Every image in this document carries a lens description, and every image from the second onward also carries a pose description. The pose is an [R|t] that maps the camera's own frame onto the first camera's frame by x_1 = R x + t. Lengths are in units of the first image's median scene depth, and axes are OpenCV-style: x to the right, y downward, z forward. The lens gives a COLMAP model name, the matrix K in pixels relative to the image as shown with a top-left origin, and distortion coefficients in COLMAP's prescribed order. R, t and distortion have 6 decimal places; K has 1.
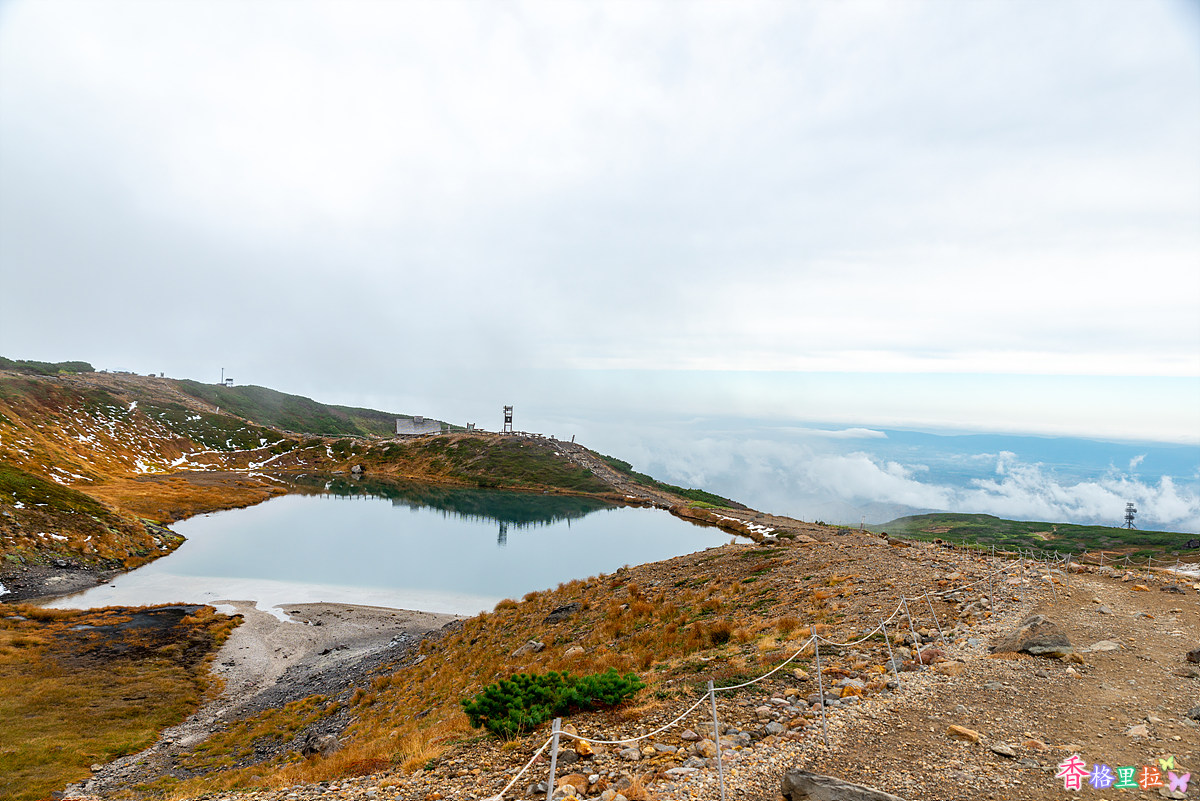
lens RADIAL K [[935.0, 0, 604.5], [0, 935.0, 402.0], [0, 0, 1]] dist [-0.044610, 0.038088]
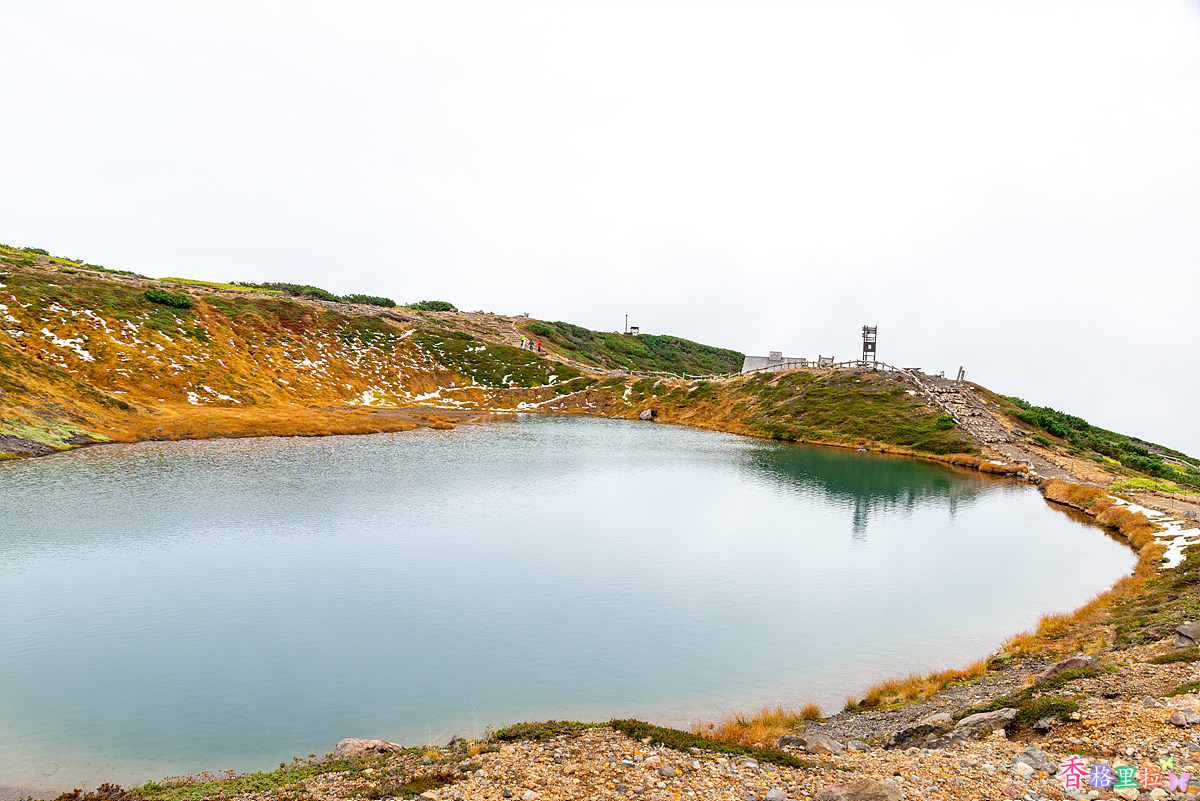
lens RADIAL K [[935.0, 0, 597.9], [0, 935.0, 399.6], [0, 0, 1]] dist [-0.044610, 0.038088]
pose [[0.809453, 0.008641, -0.587121, 0.142676], [-0.004069, 0.999950, 0.009107, 0.057275], [0.587170, -0.004983, 0.809448, 0.409470]]
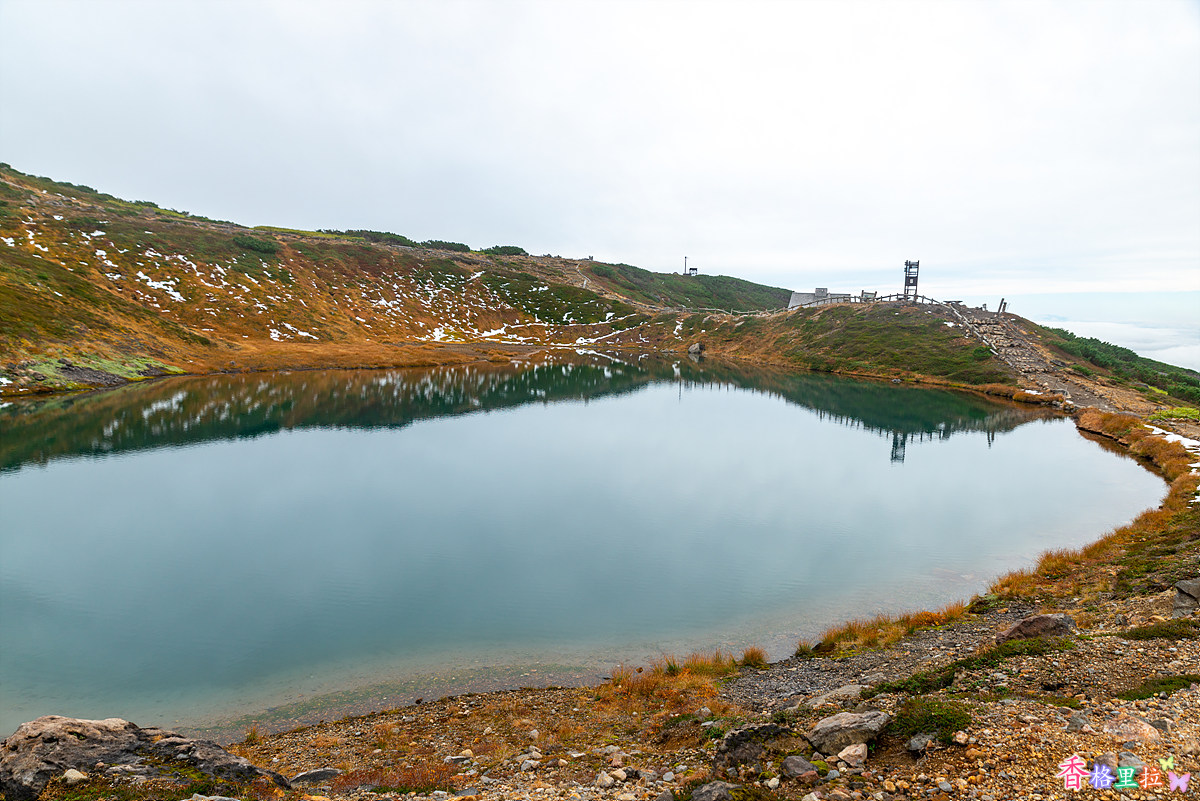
lens RADIAL K [[838.7, 0, 598.3], [0, 838.7, 400.3], [0, 0, 1]] dist [0.021253, -0.008495]
pose [[0.755756, 0.051786, -0.652803, 0.144291], [0.003496, 0.996535, 0.083101, 0.060434], [0.654845, -0.065086, 0.752956, 0.440546]]
